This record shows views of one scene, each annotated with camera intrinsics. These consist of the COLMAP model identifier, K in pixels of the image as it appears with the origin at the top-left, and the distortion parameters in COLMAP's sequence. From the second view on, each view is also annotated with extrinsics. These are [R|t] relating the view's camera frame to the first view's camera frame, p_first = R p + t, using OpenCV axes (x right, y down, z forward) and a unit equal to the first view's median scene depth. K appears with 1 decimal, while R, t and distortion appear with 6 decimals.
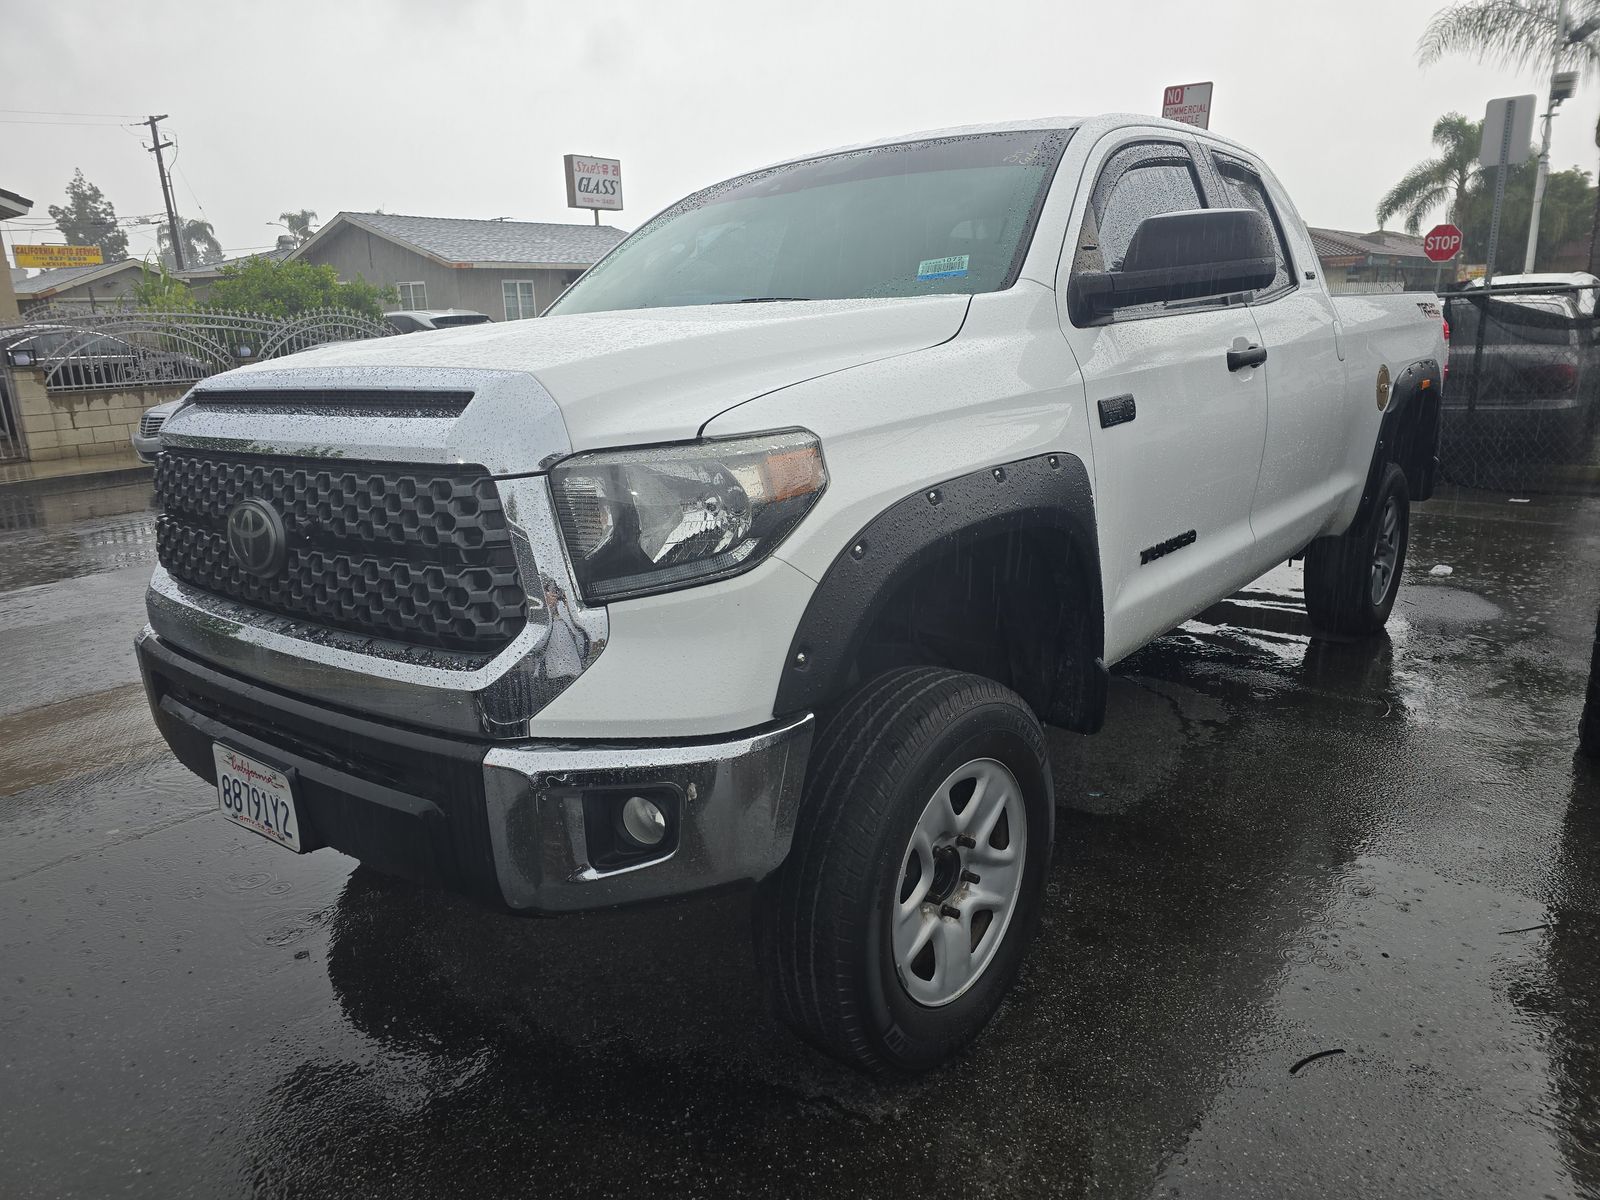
lens RADIAL K [[1077.8, 0, 800.0], [0, 1077.8, 600.0], [0, 0, 1]] dist [0.023863, -0.006245]
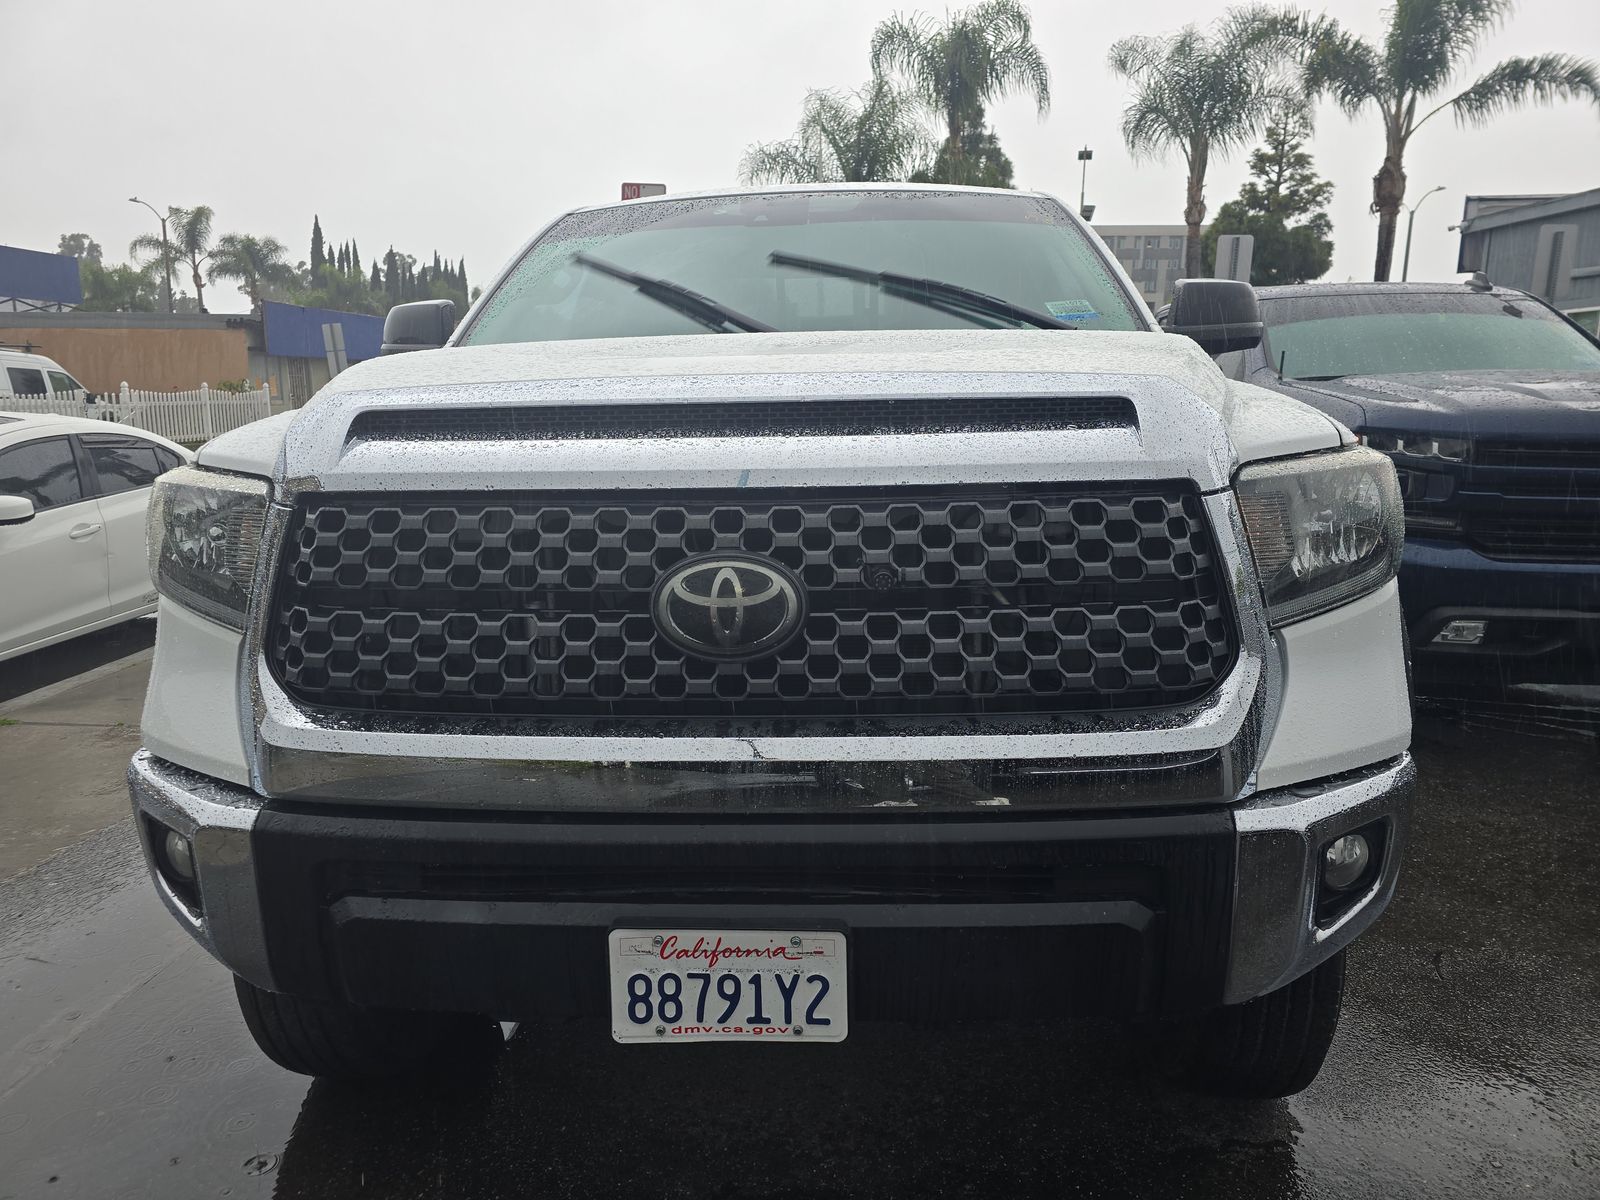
lens RADIAL K [[1077.8, 0, 800.0], [0, 1077.8, 600.0], [0, 0, 1]] dist [0.023863, -0.006245]
pose [[0.795975, -0.084664, 0.599379, -0.900826], [0.114594, 0.993342, -0.011869, -0.049268], [-0.594384, 0.078132, 0.800377, 0.434162]]
